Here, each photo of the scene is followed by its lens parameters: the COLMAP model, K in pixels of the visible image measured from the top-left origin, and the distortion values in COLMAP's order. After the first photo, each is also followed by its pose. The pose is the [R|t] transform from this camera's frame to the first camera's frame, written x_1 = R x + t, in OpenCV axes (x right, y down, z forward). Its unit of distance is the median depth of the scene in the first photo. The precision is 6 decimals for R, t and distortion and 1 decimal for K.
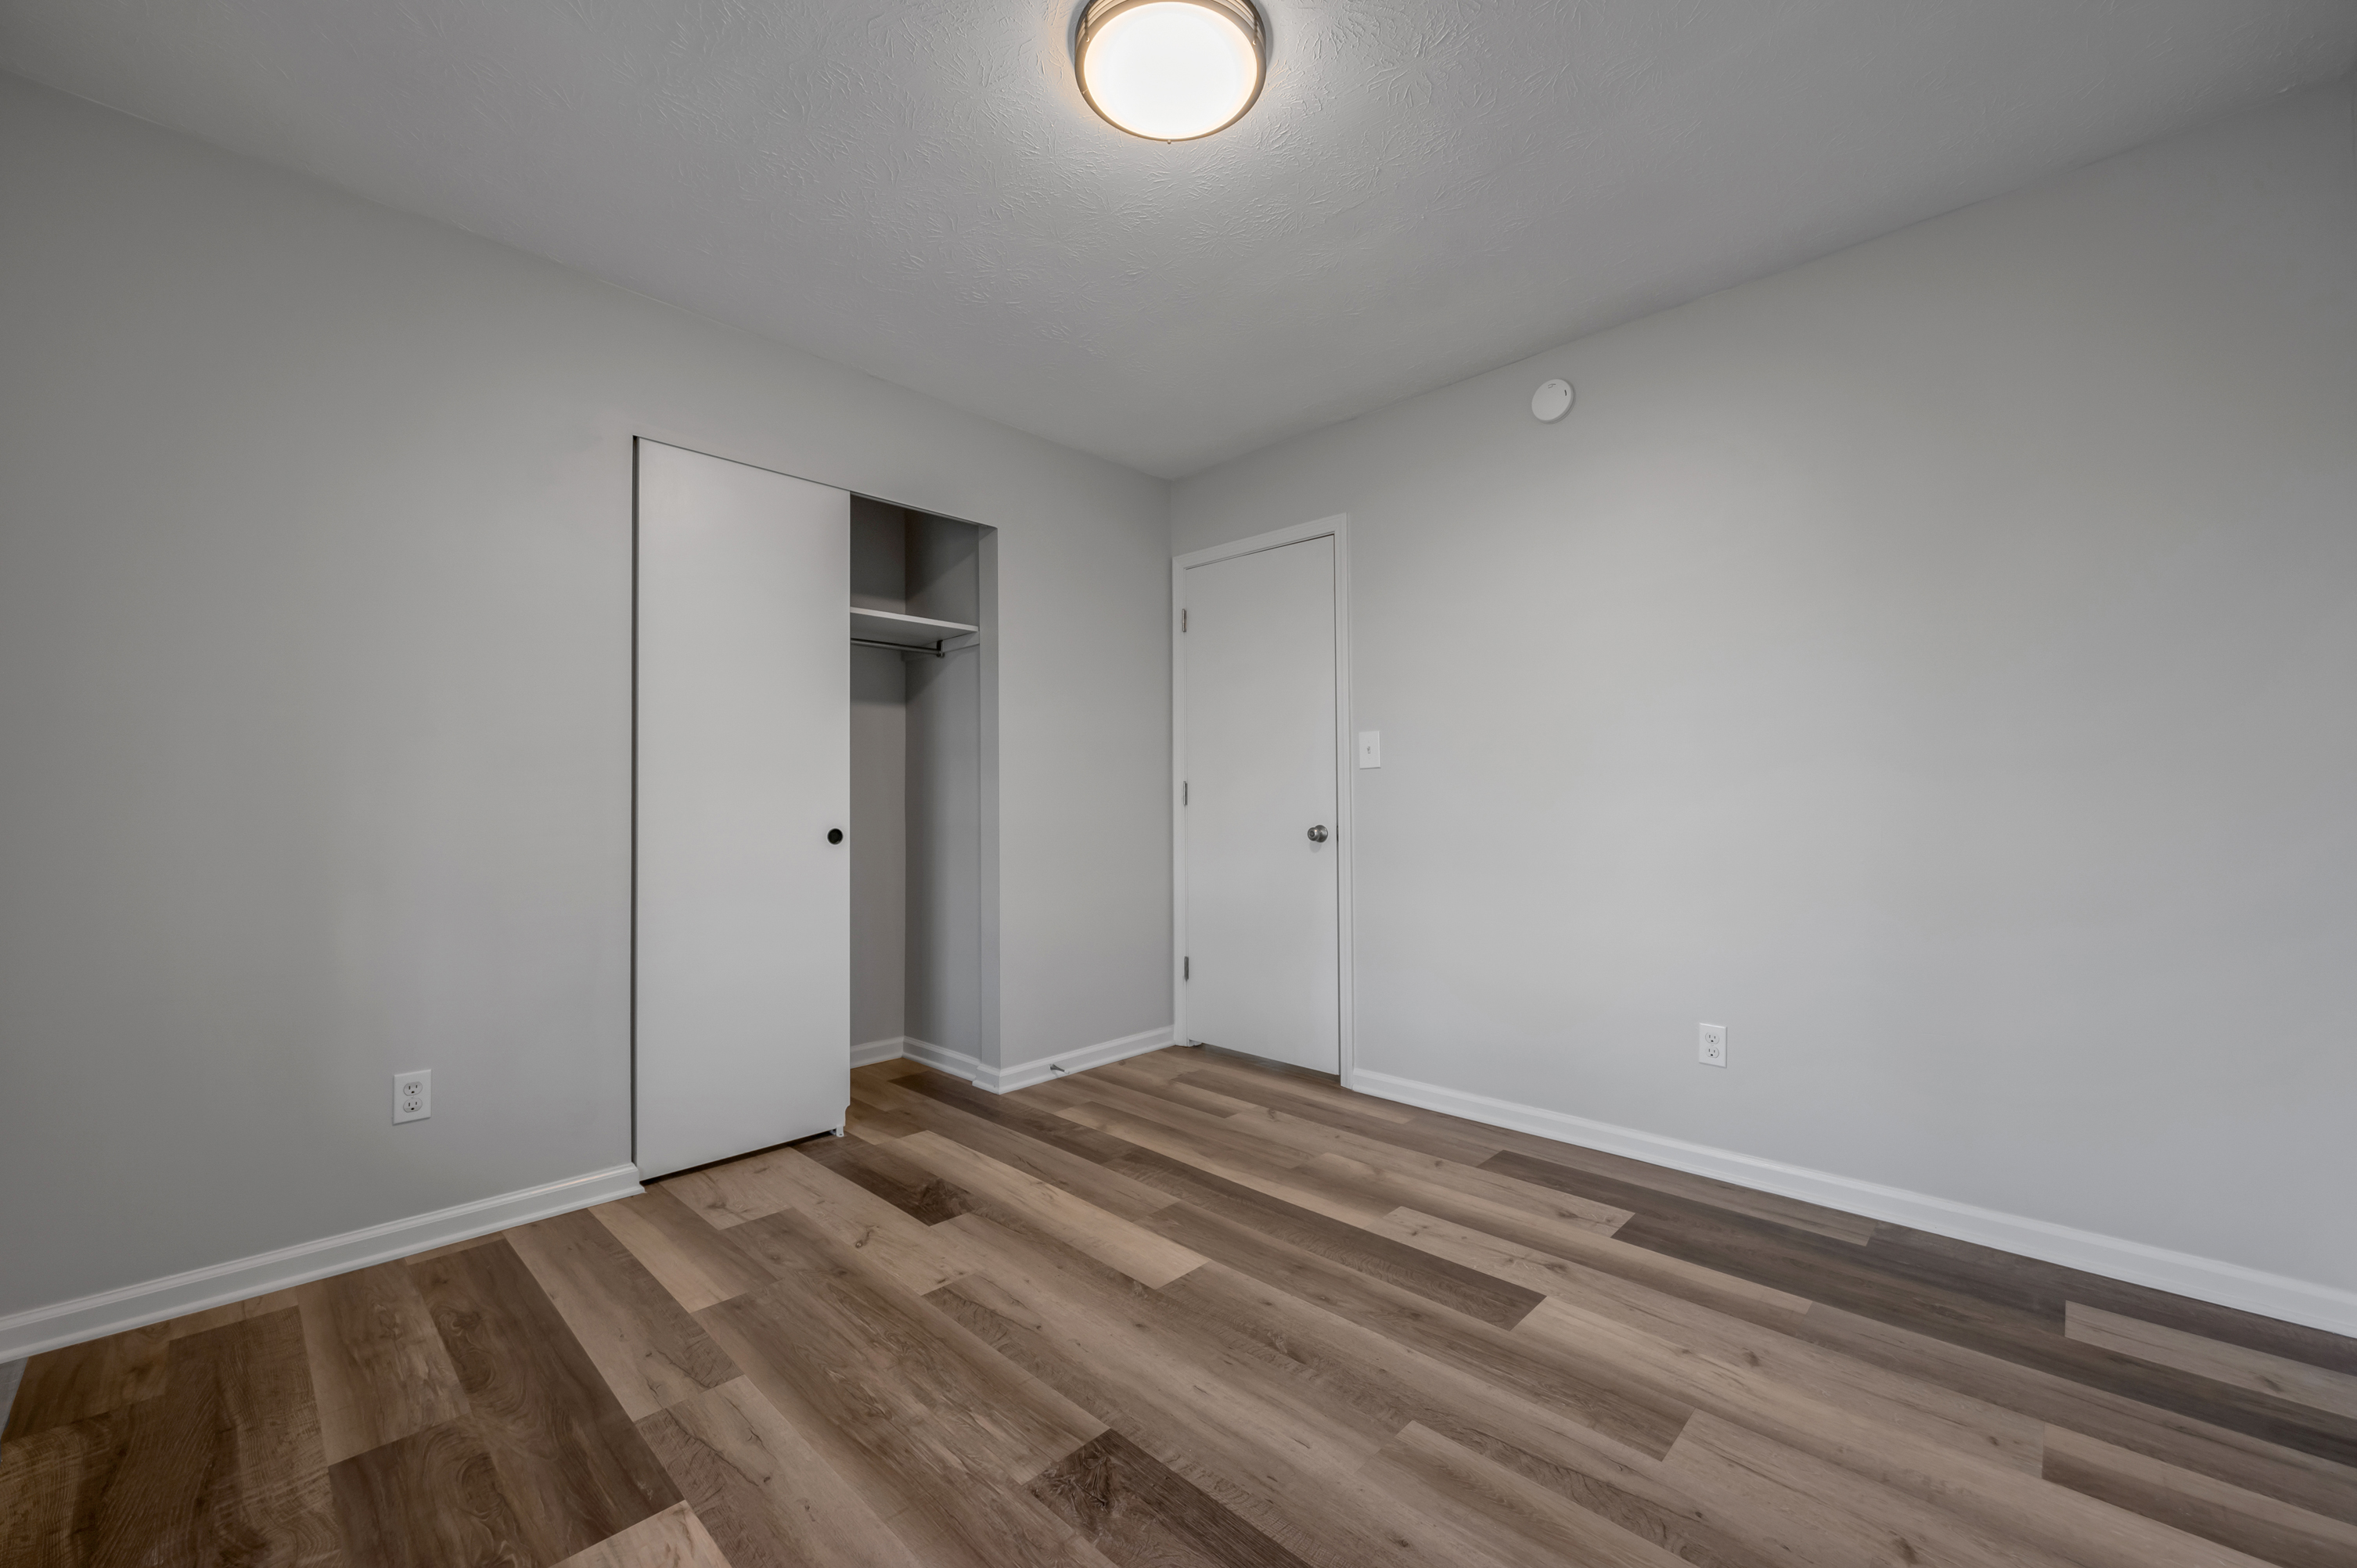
lens RADIAL K [[929.2, 0, 1178.5], [0, 929.2, 784.0], [0, 0, 1]] dist [-0.000301, 0.000057]
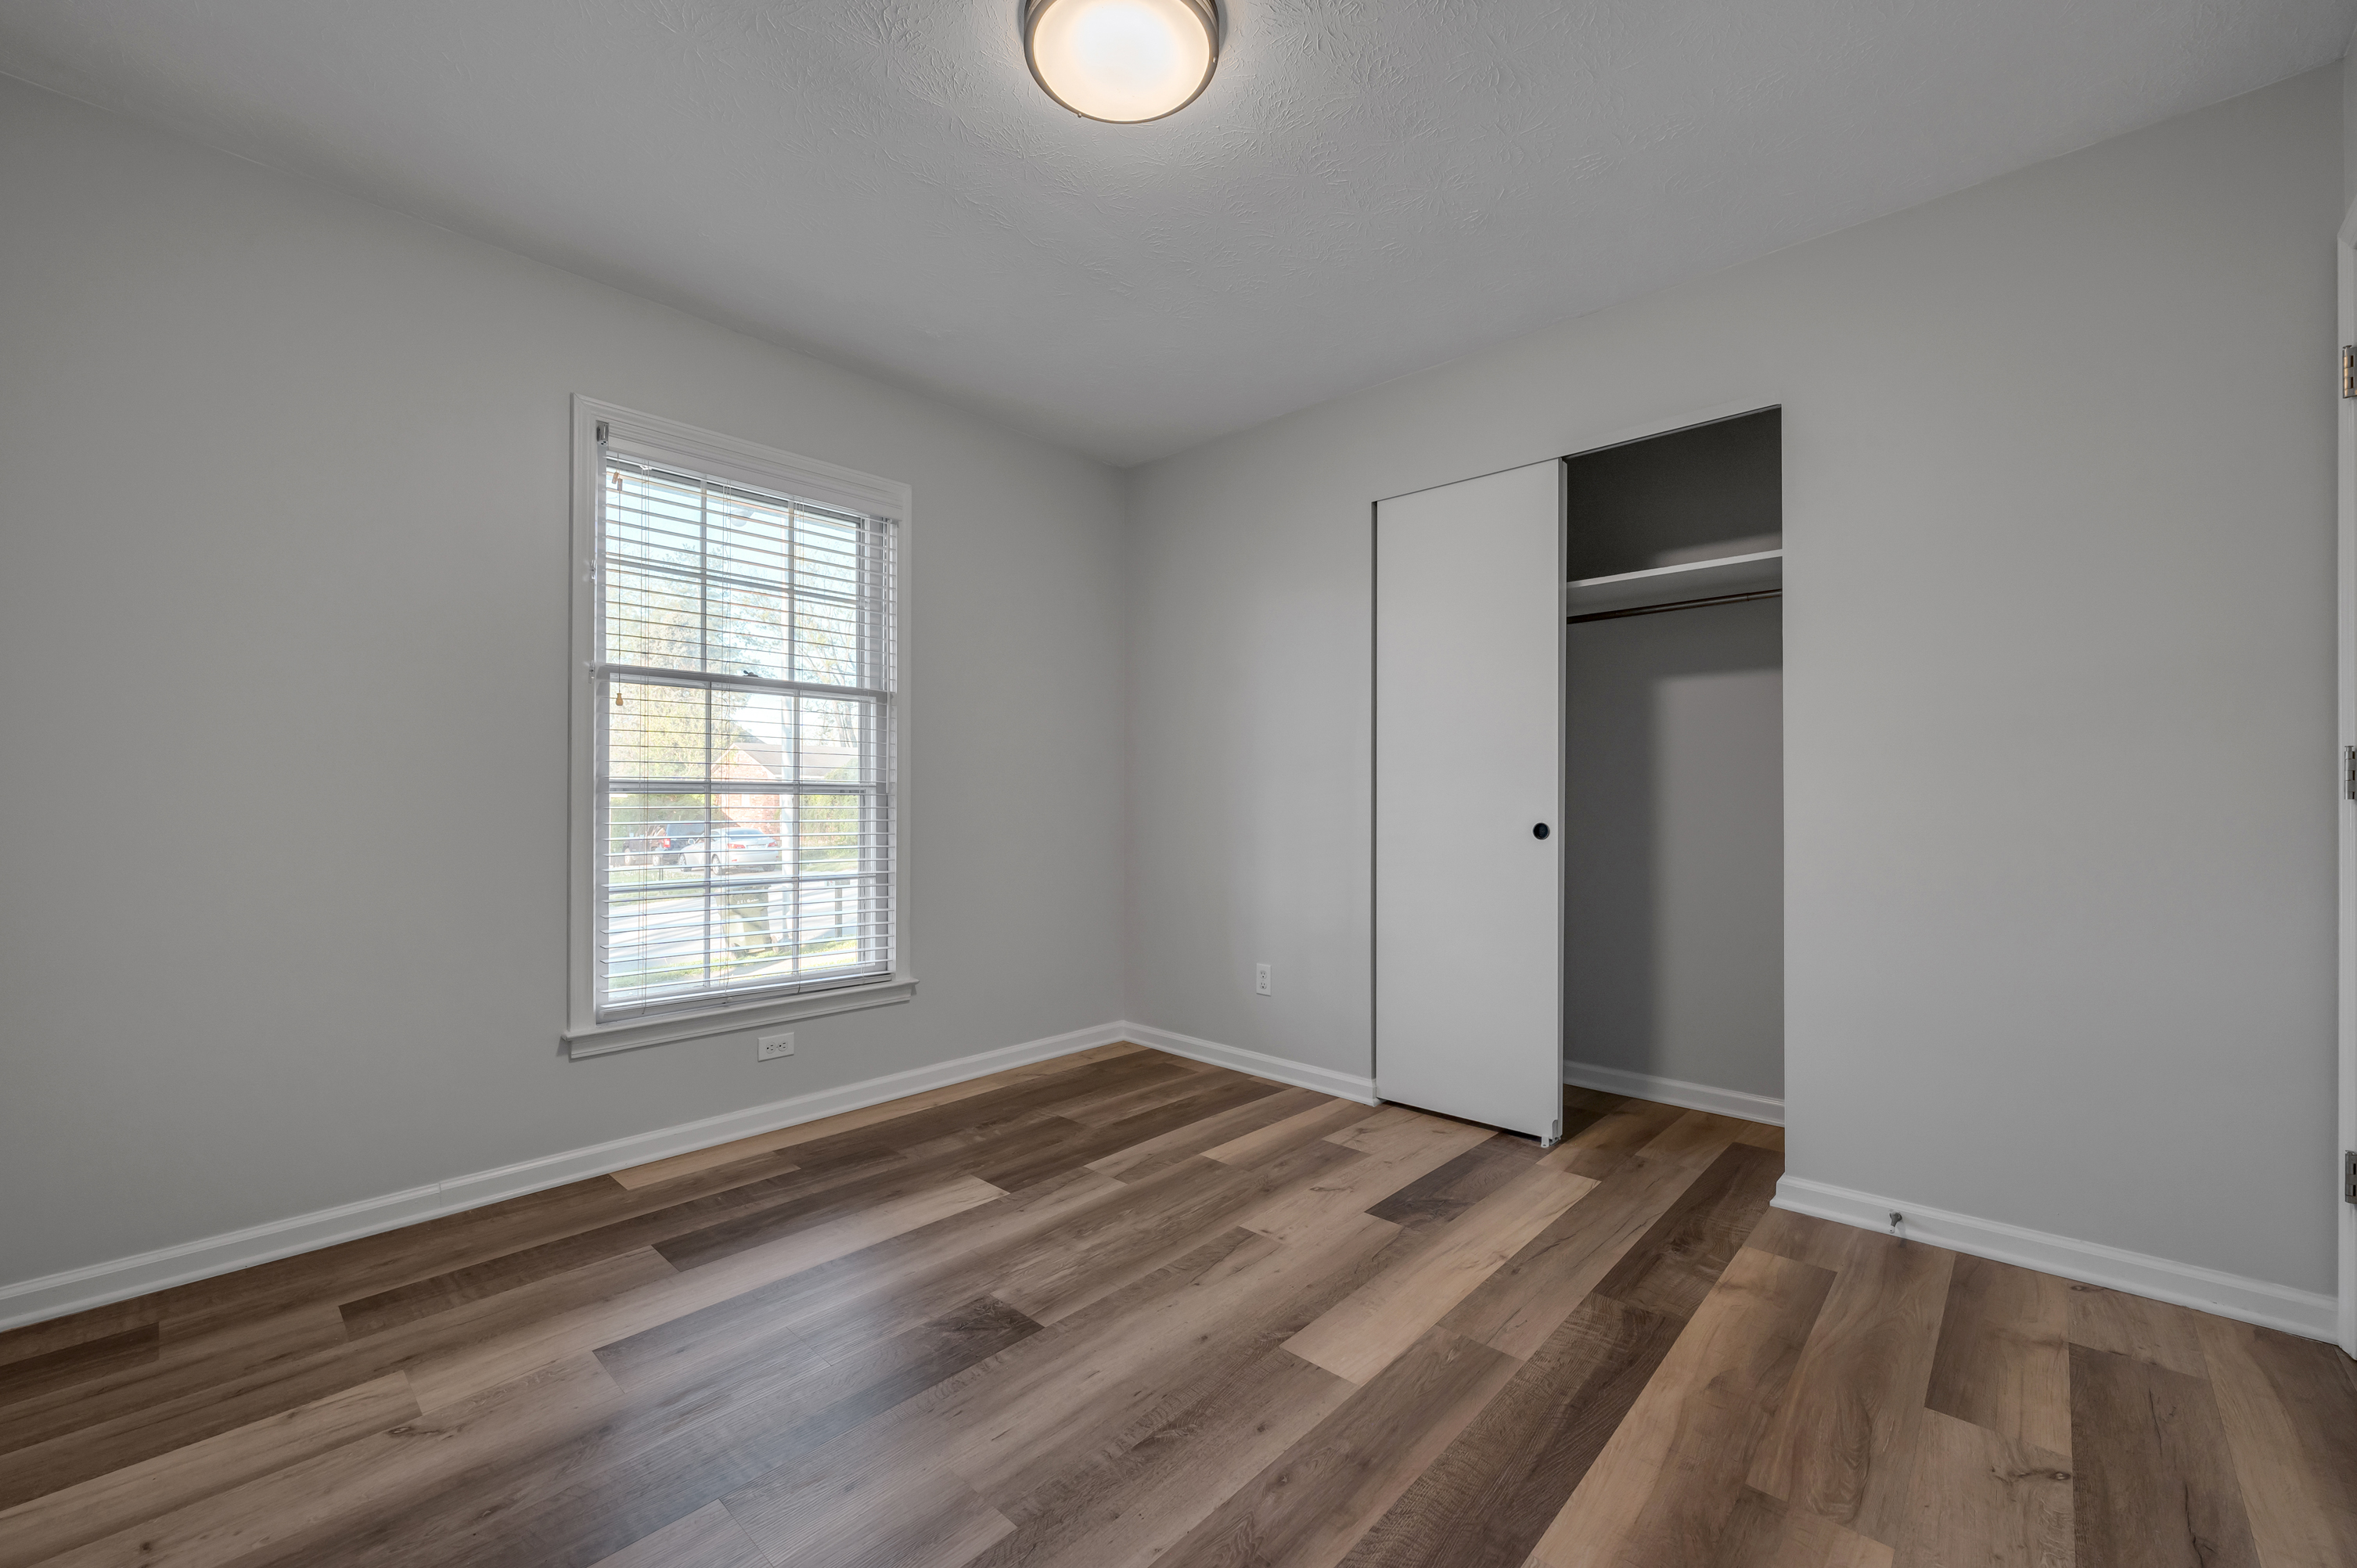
lens RADIAL K [[948.6, 0, 1176.6], [0, 948.6, 795.5], [0, 0, 1]] dist [0.000465, 0.000246]
pose [[0.021026, 0.000991, -0.999778, 0.802856], [0.020755, 0.999784, 0.001428, 0.013985], [0.999563, -0.020780, 0.021001, 0.818168]]
